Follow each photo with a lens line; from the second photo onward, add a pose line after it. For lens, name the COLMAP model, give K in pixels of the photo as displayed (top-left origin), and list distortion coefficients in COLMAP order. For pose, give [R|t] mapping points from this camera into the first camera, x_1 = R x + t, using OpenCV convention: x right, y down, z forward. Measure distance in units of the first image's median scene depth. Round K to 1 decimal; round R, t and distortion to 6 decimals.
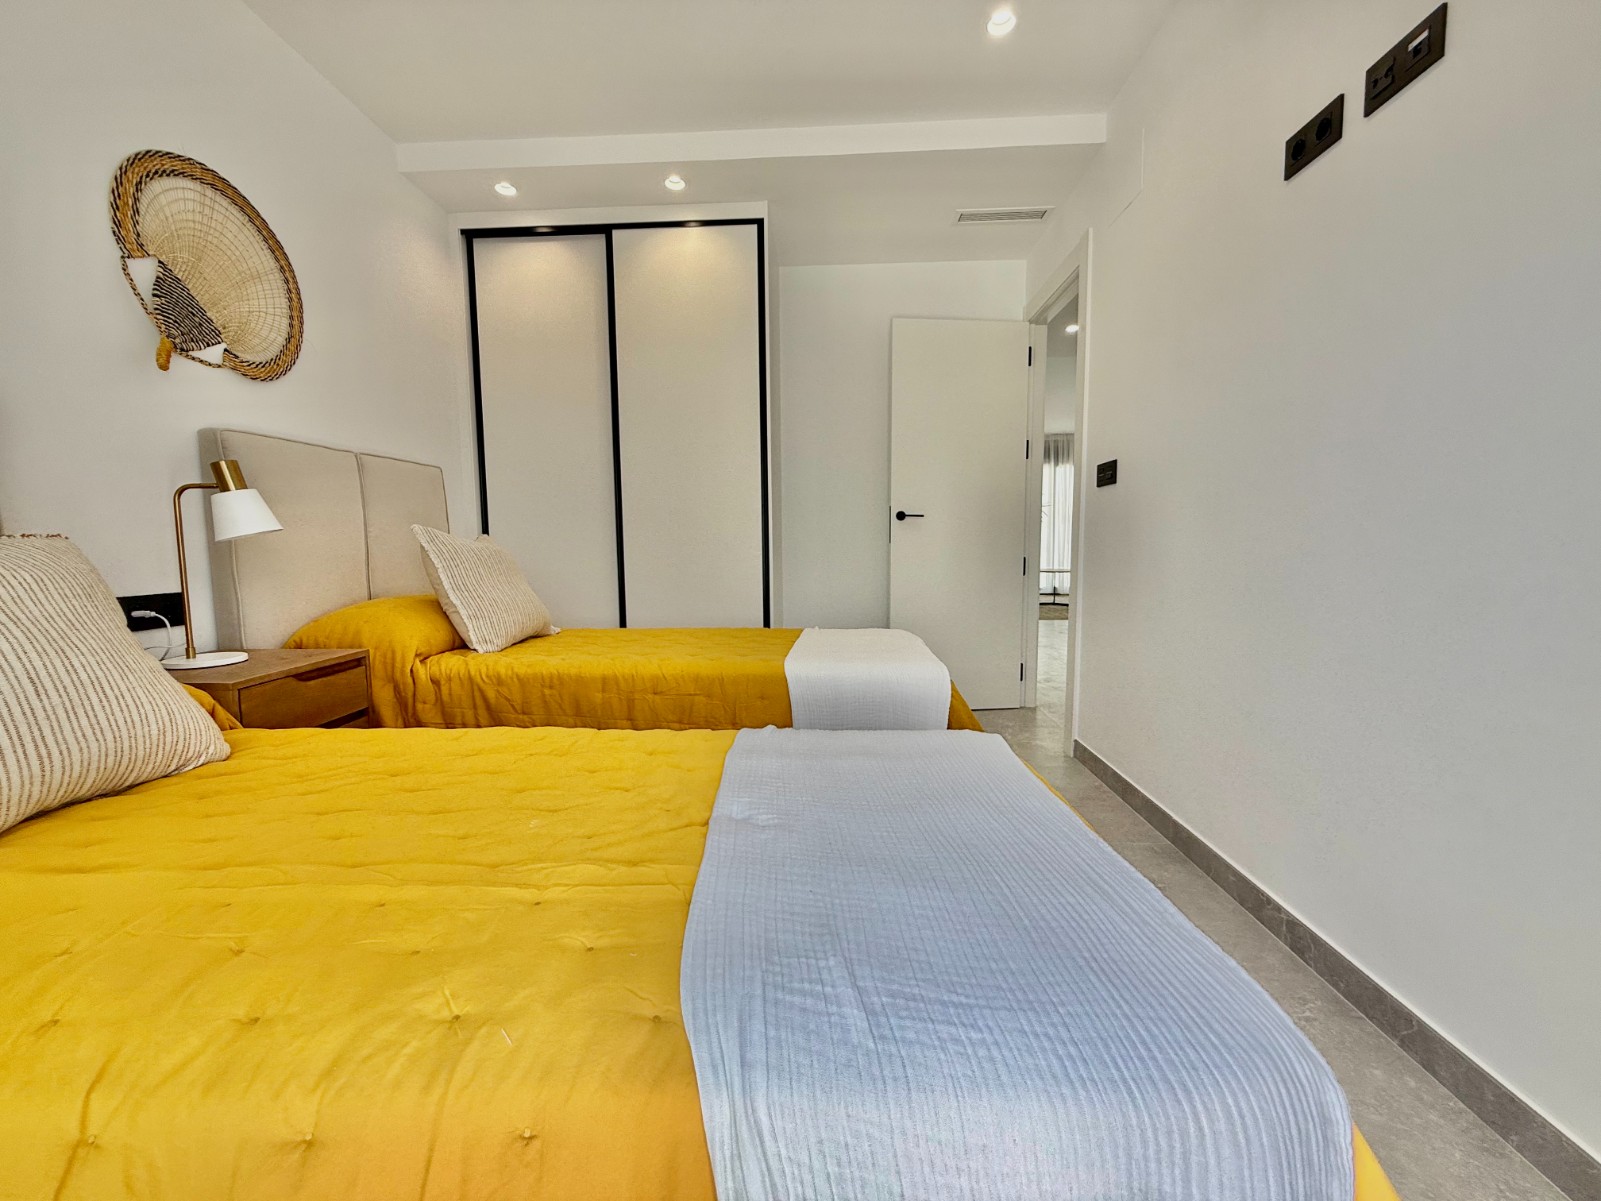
lens RADIAL K [[637.5, 0, 792.6], [0, 637.5, 599.0], [0, 0, 1]] dist [-0.000410, -0.000156]
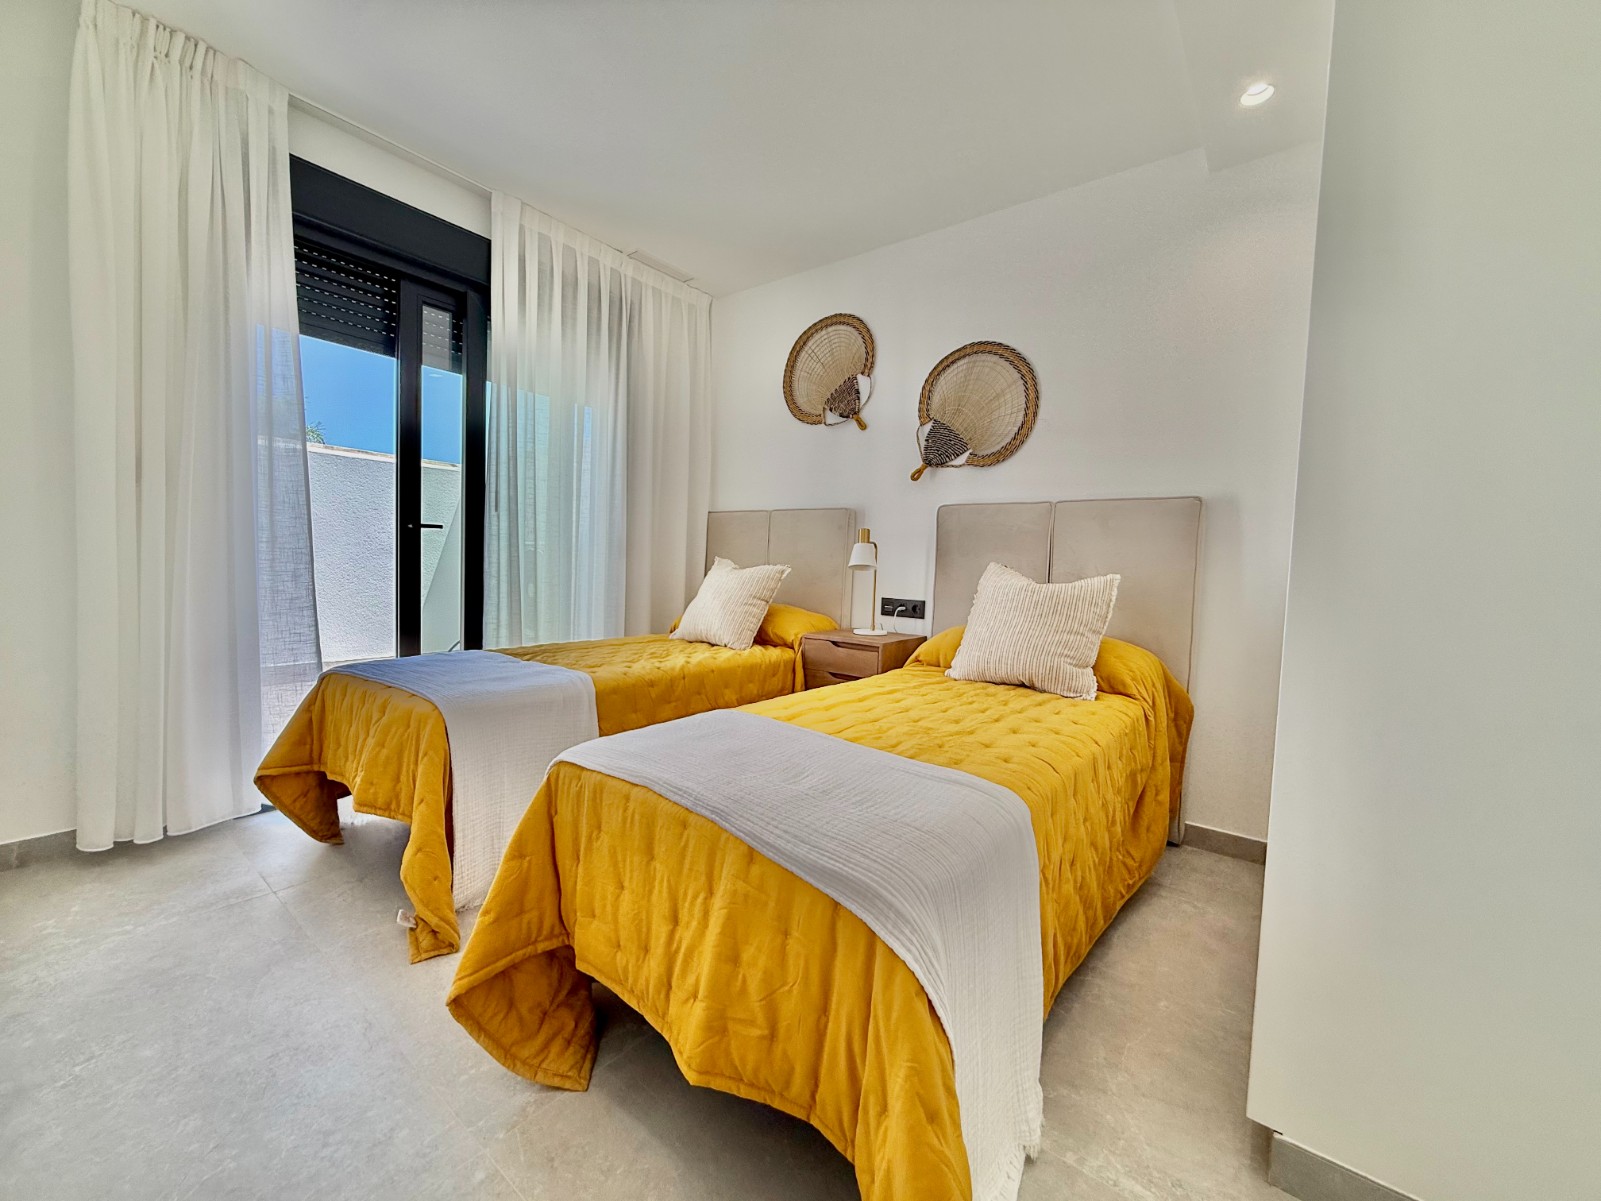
lens RADIAL K [[637.5, 0, 792.6], [0, 637.5, 599.0], [0, 0, 1]] dist [-0.000410, -0.000156]
pose [[-0.578576, 0.035909, -0.814838, 0.671842], [-0.105753, 0.987295, 0.118599, -0.176430], [0.808744, 0.154790, -0.567427, 1.606164]]
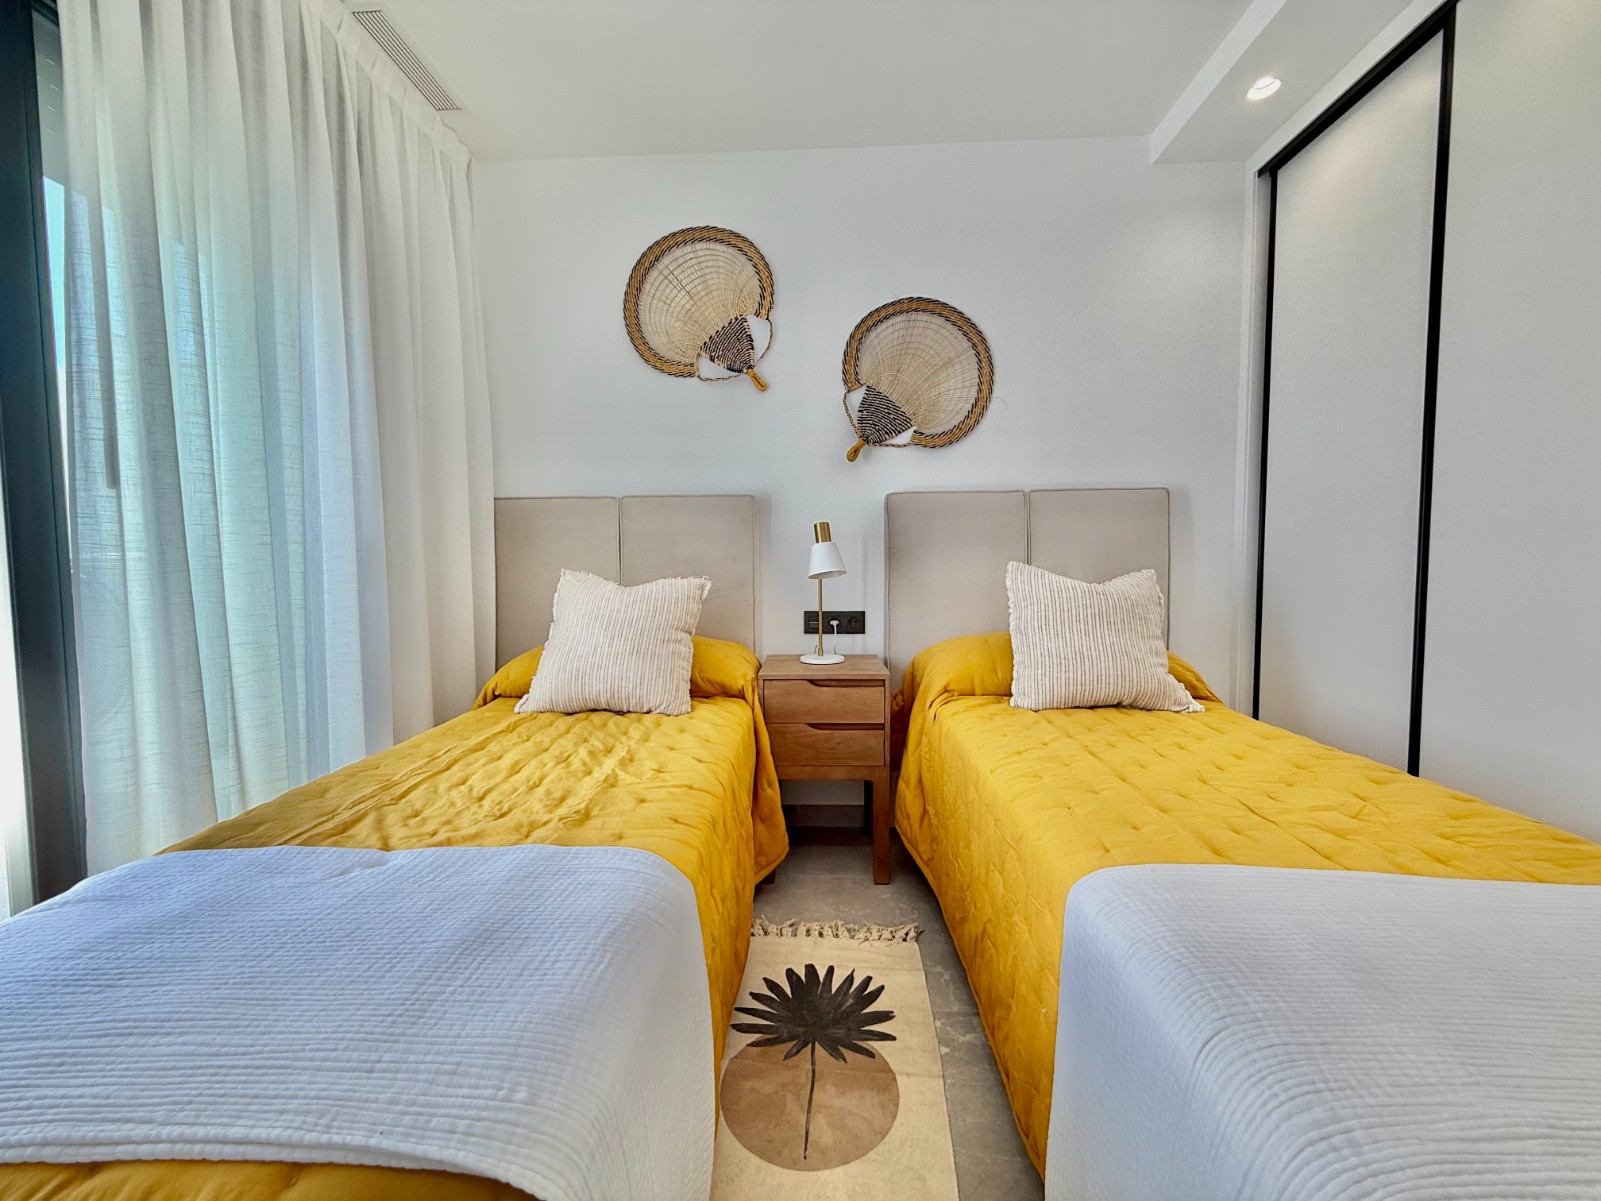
lens RADIAL K [[637.5, 0, 792.6], [0, 637.5, 599.0], [0, 0, 1]] dist [-0.000410, -0.000156]
pose [[0.001209, 0.068433, -0.997655, 0.454839], [-0.084404, 0.994103, 0.068087, -0.114519], [0.996431, 0.084124, 0.006978, 0.772252]]
